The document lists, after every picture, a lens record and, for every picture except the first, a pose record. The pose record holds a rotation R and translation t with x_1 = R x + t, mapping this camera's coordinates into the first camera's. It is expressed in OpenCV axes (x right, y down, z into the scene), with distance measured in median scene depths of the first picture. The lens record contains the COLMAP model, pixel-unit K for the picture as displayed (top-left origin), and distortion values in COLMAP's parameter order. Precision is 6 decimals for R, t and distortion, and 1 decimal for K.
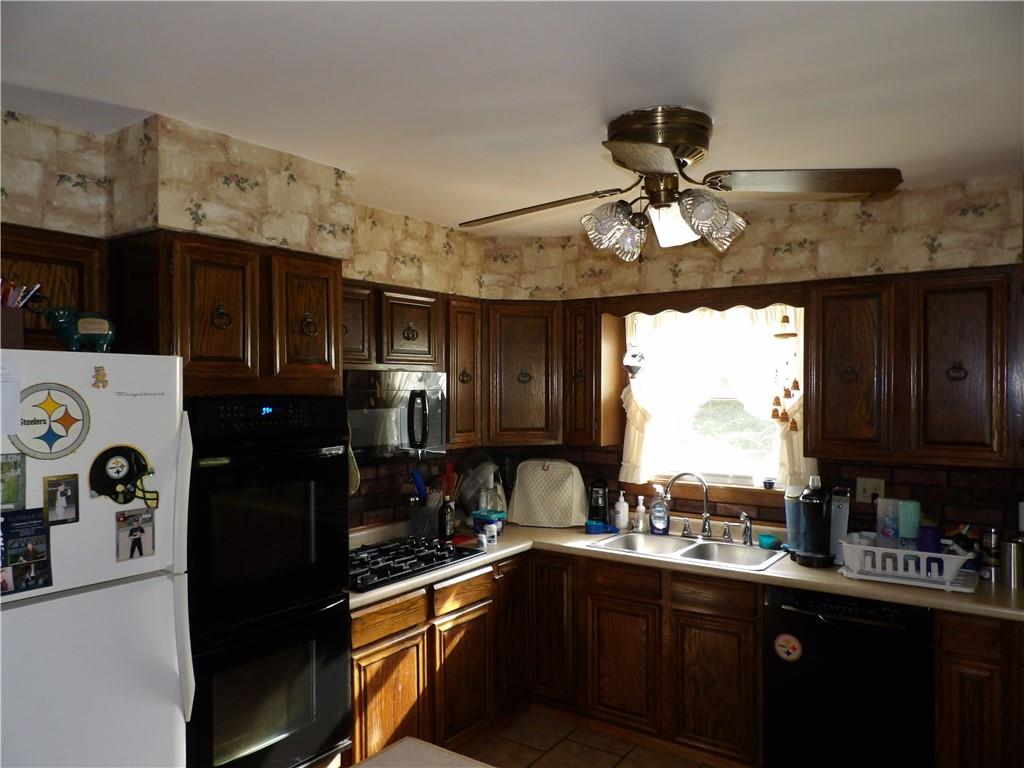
lens RADIAL K [[729.1, 0, 511.6], [0, 729.1, 385.3], [0, 0, 1]] dist [0.000697, -0.000065]
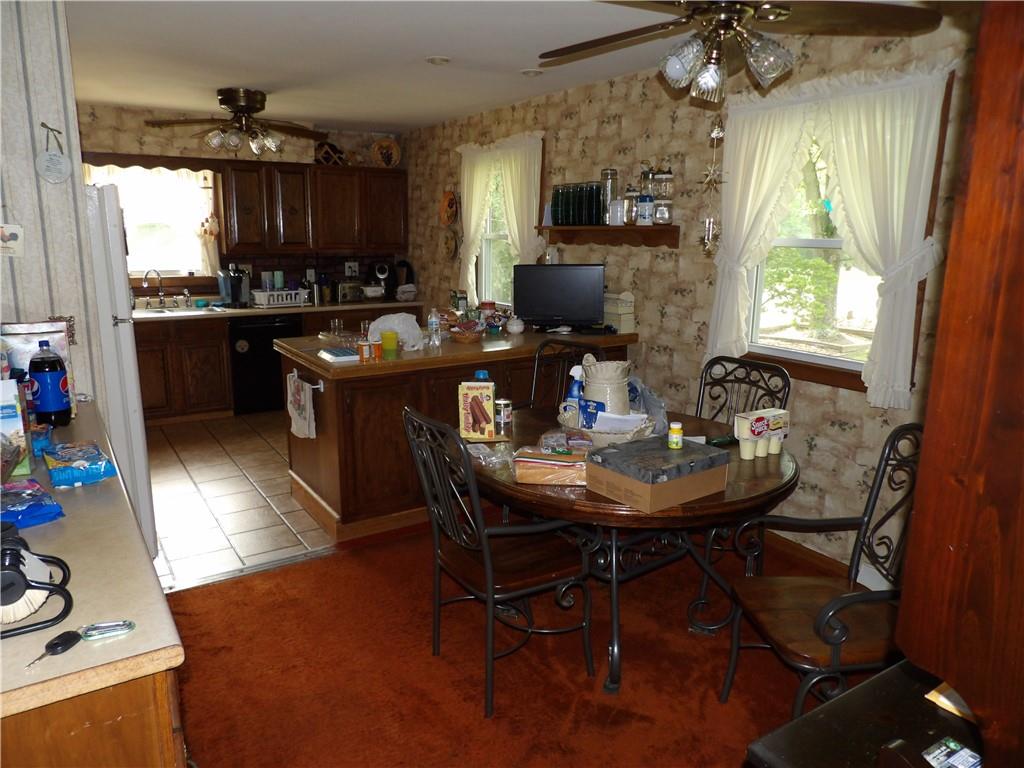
lens RADIAL K [[729.1, 0, 511.2], [0, 729.1, 384.4], [0, 0, 1]] dist [0.000697, -0.000065]
pose [[0.366560, -0.190420, 0.910700, -1.108142], [-0.005573, 0.978365, 0.206811, 0.031915], [-0.930378, -0.080884, 0.357568, -0.402514]]
